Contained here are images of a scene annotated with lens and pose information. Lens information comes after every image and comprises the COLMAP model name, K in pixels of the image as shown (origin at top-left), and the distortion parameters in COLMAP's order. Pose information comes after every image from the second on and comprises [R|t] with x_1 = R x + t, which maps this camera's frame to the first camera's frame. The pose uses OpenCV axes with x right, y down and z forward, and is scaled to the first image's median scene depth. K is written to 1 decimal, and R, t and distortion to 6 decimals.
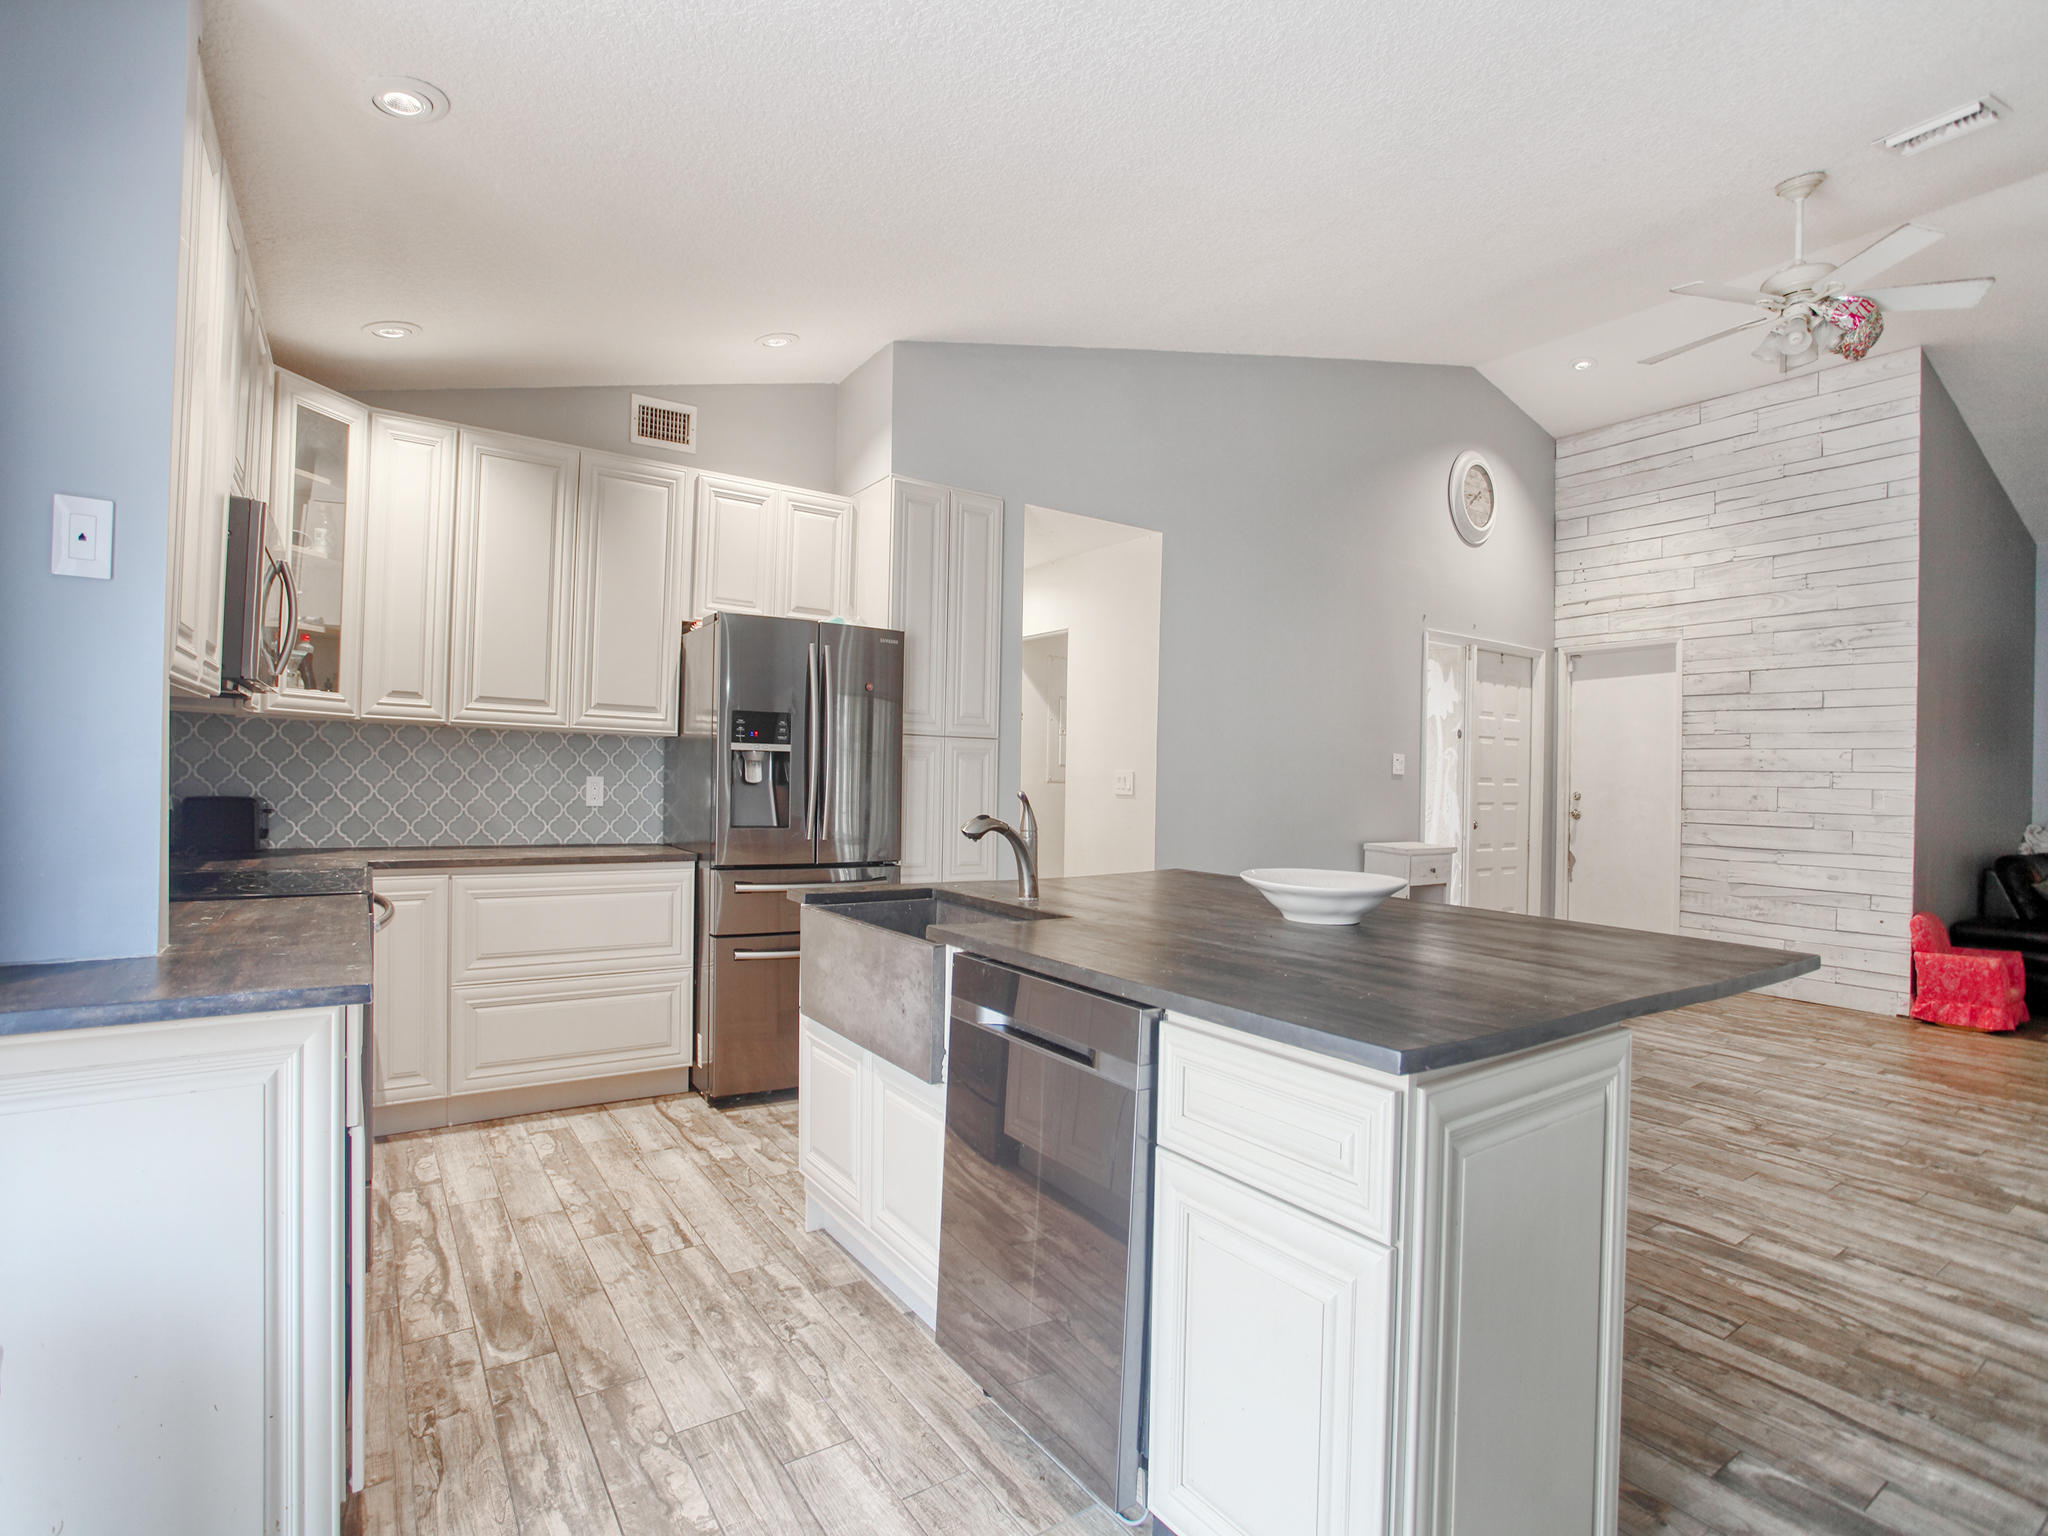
lens RADIAL K [[1039.0, 0, 874.6], [0, 1039.0, 769.6], [0, 0, 1]] dist [-0.058139, 0.008887]
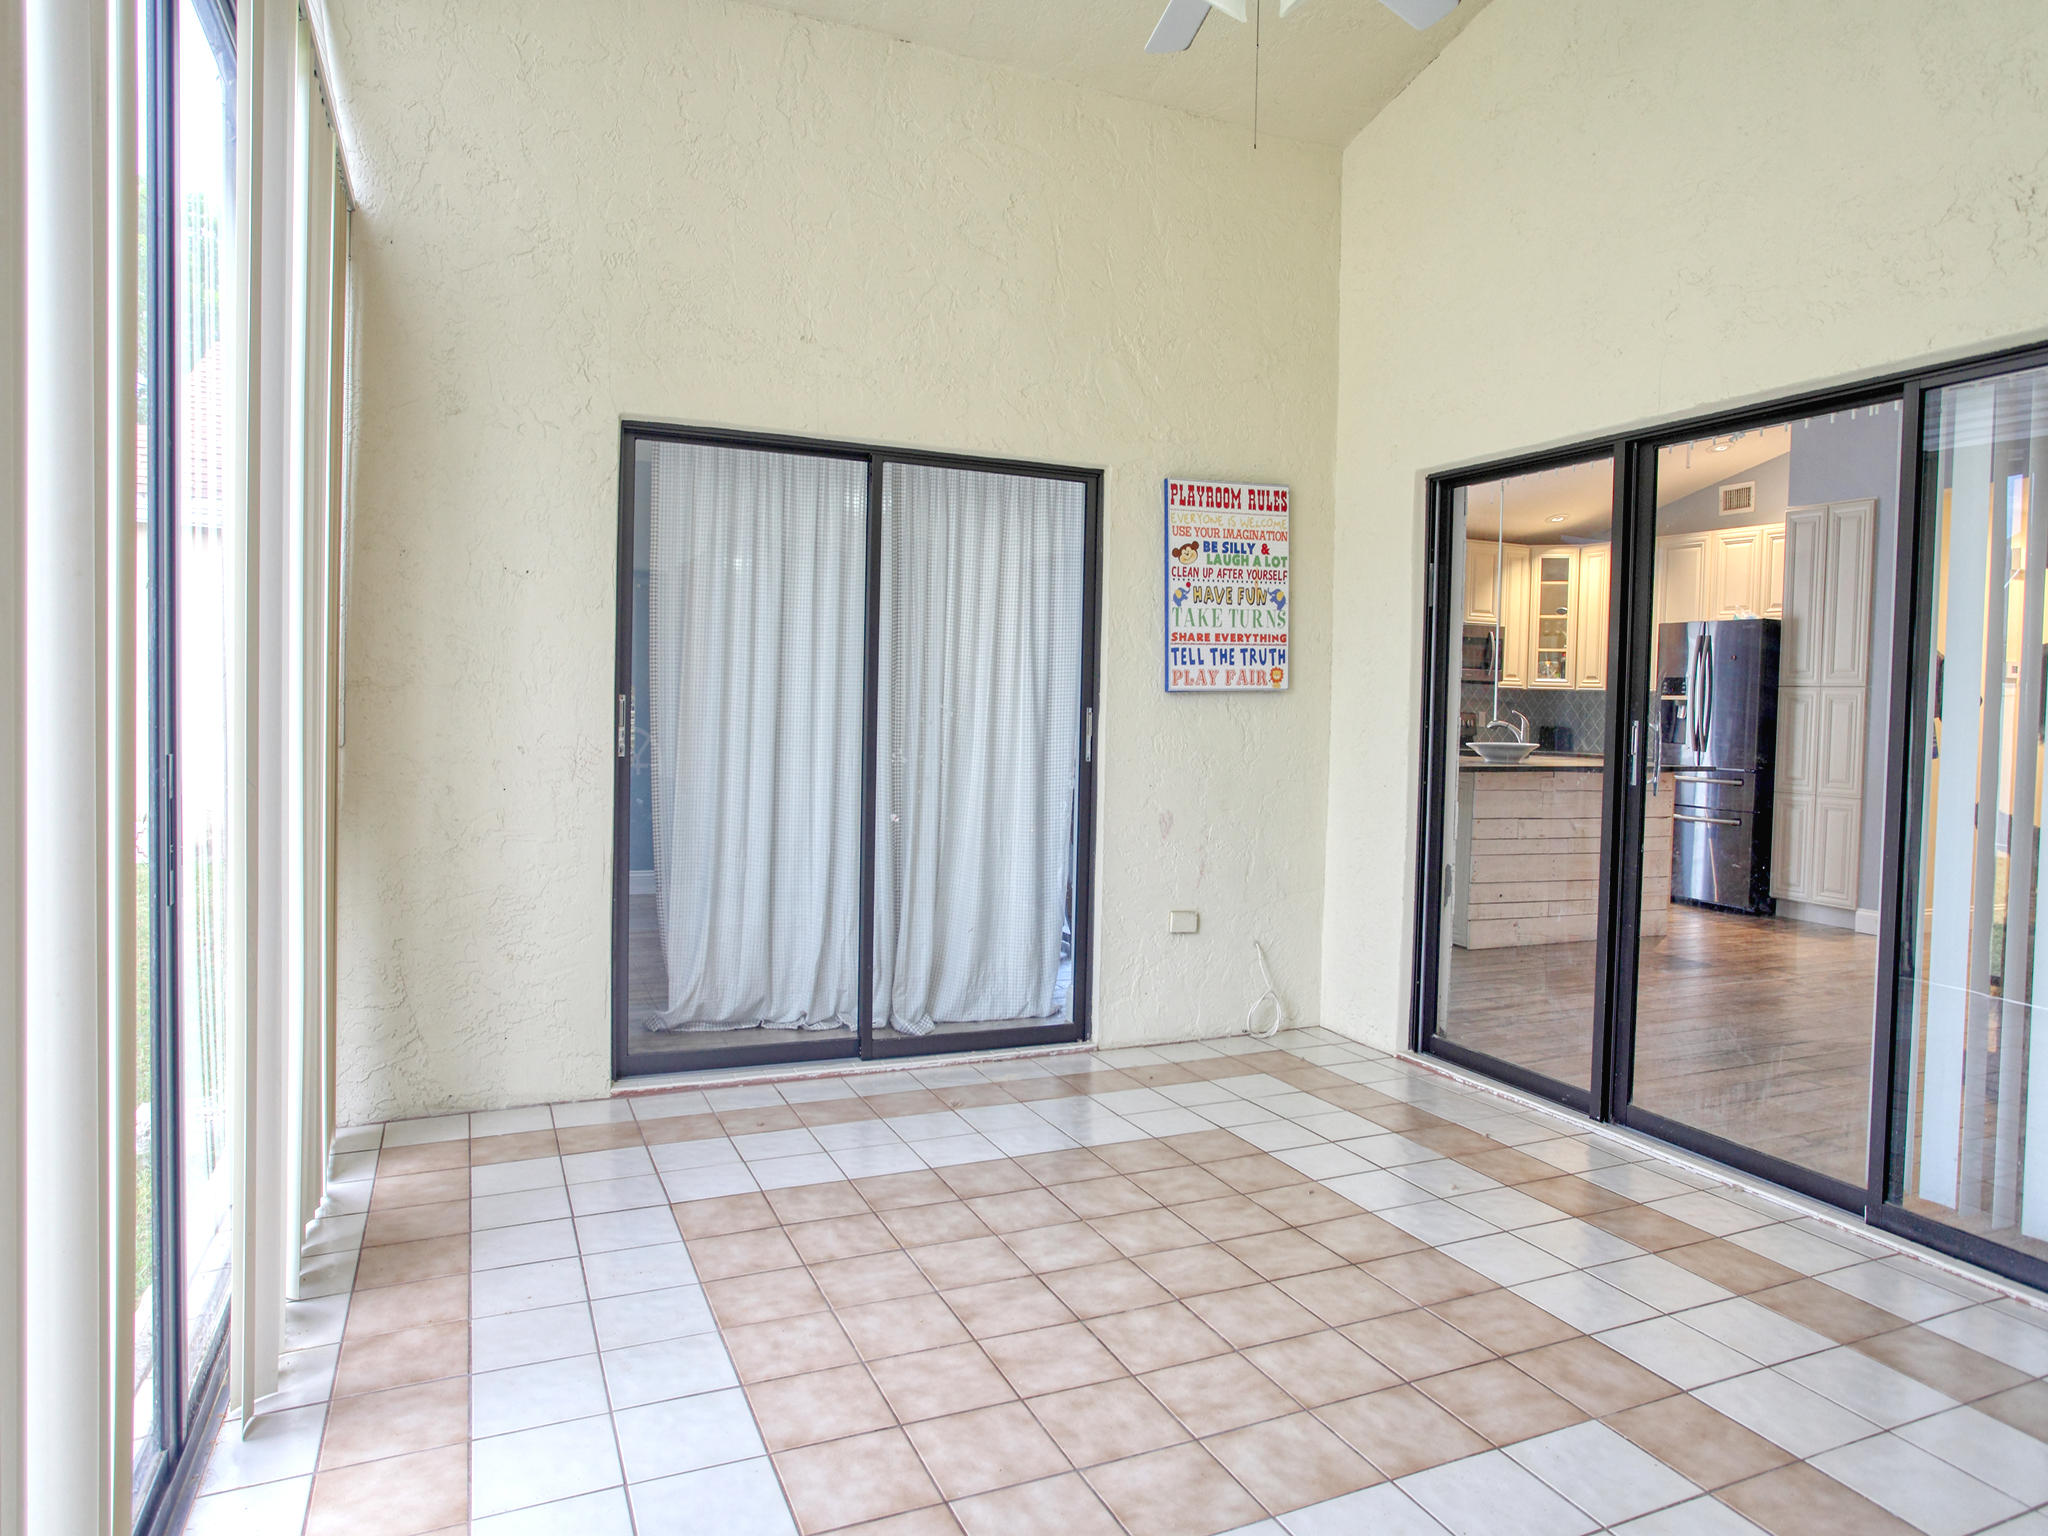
lens RADIAL K [[1283.5, 0, 1024.0], [0, 1283.5, 768.0], [0, 0, 1]] dist [-0.045648, -0.000411]
pose [[-0.139017, 0.020282, -0.990082, 1.988424], [-0.030730, 0.999220, 0.024784, 0.071174], [0.989813, 0.033870, -0.138285, 0.194523]]
